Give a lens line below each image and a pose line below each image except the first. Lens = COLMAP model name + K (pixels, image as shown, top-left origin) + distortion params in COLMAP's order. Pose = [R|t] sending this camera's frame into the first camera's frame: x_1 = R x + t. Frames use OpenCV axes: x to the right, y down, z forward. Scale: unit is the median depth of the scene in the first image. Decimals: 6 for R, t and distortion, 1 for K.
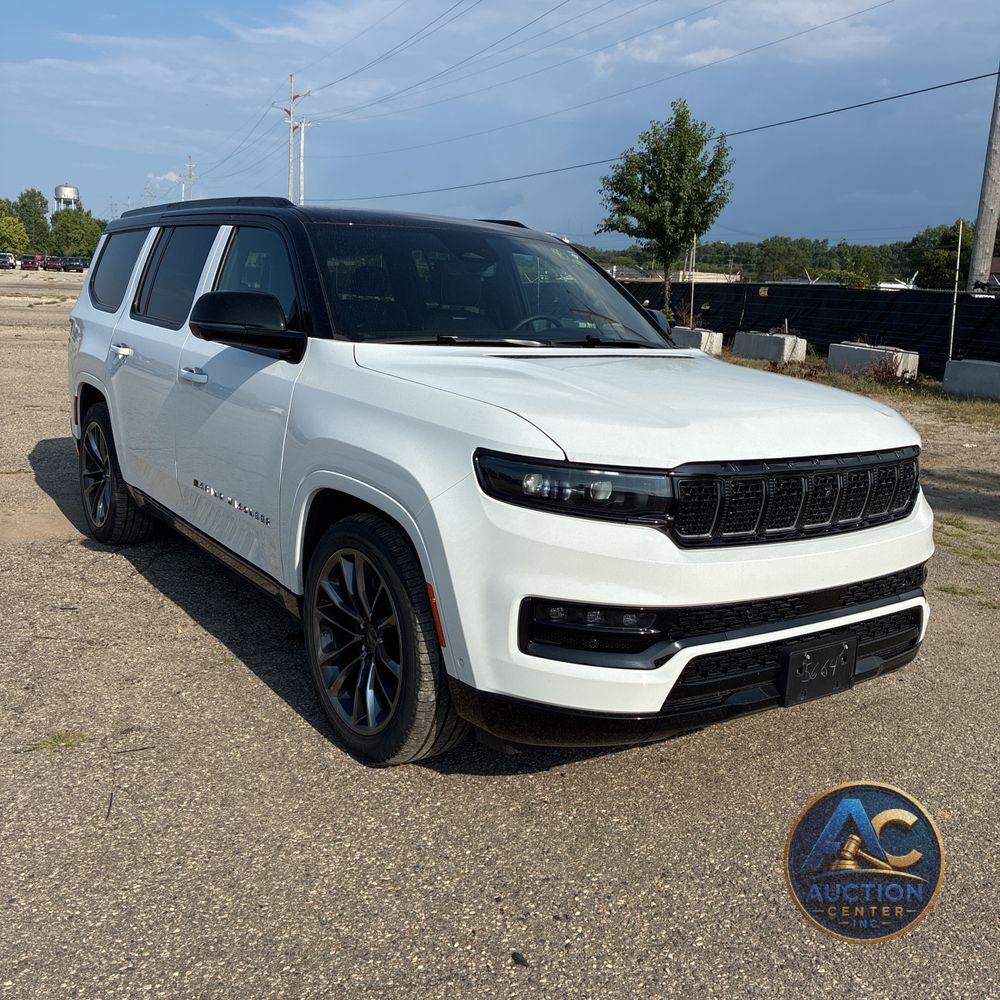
lens RADIAL K [[1025.4, 0, 492.4], [0, 1025.4, 484.3], [0, 0, 1]] dist [0.011655, 0.027752]
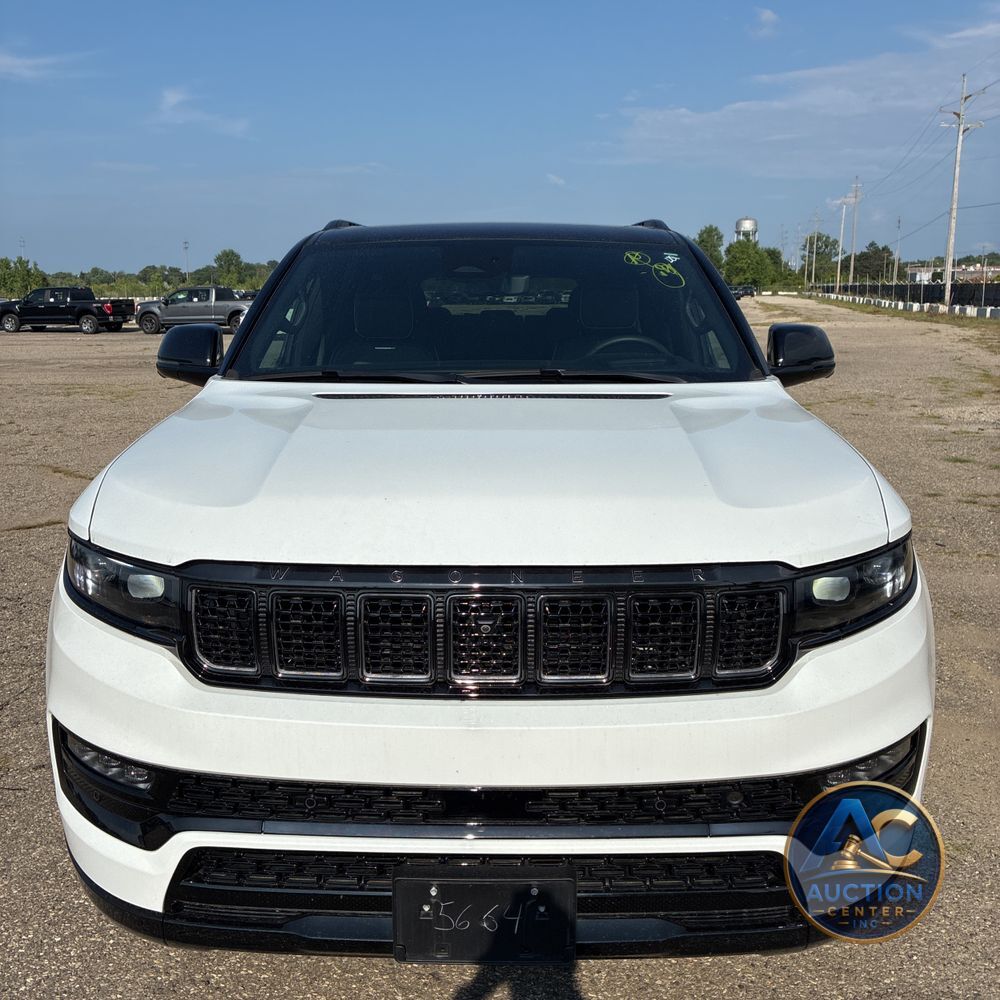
lens RADIAL K [[1025.4, 0, 492.4], [0, 1025.4, 484.3], [0, 0, 1]] dist [0.011655, 0.027752]
pose [[0.808309, 0.057568, -0.585937, 0.538974], [-0.070550, 0.997508, 0.000681, -0.062136], [0.584516, 0.040788, 0.810356, 0.404502]]
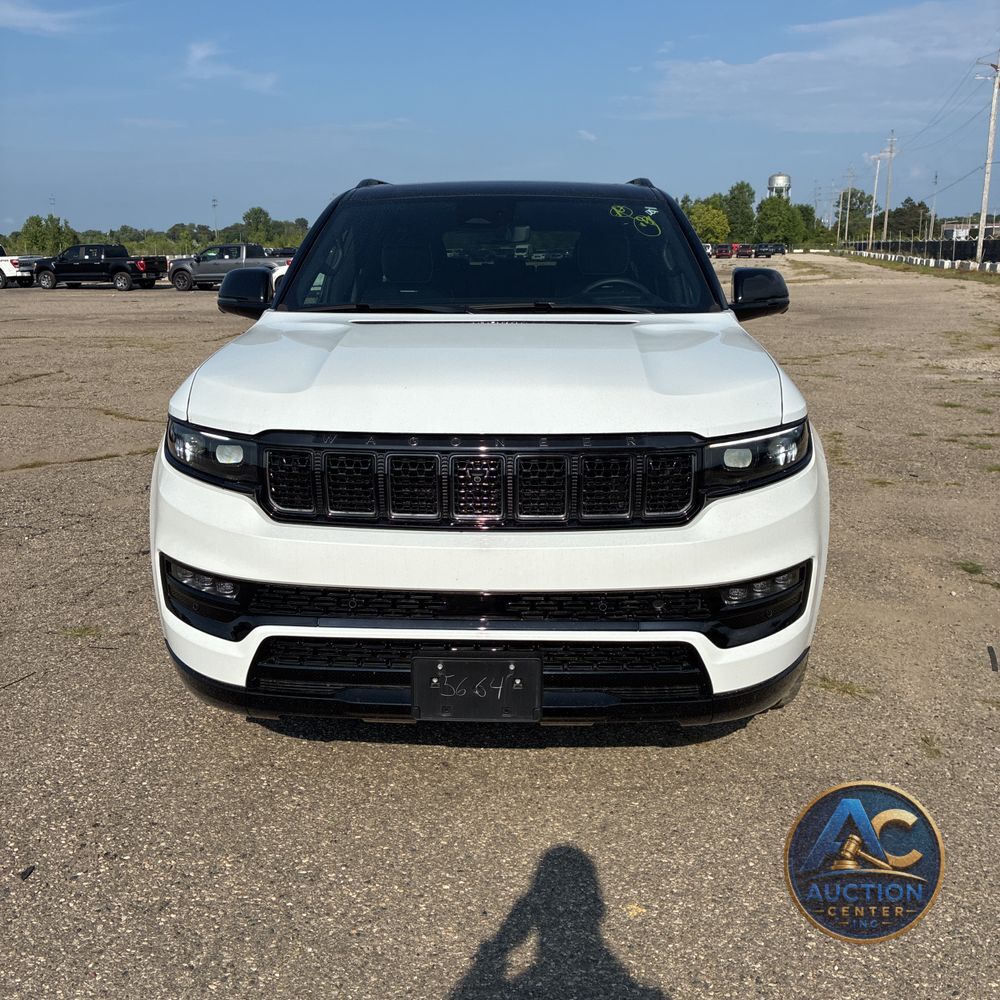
lens RADIAL K [[1025.4, 0, 492.4], [0, 1025.4, 484.3], [0, 0, 1]] dist [0.011655, 0.027752]
pose [[0.791915, 0.085097, -0.604672, 0.668610], [-0.075253, 0.996294, 0.041655, -0.019187], [0.605976, 0.012516, 0.795384, 0.271782]]
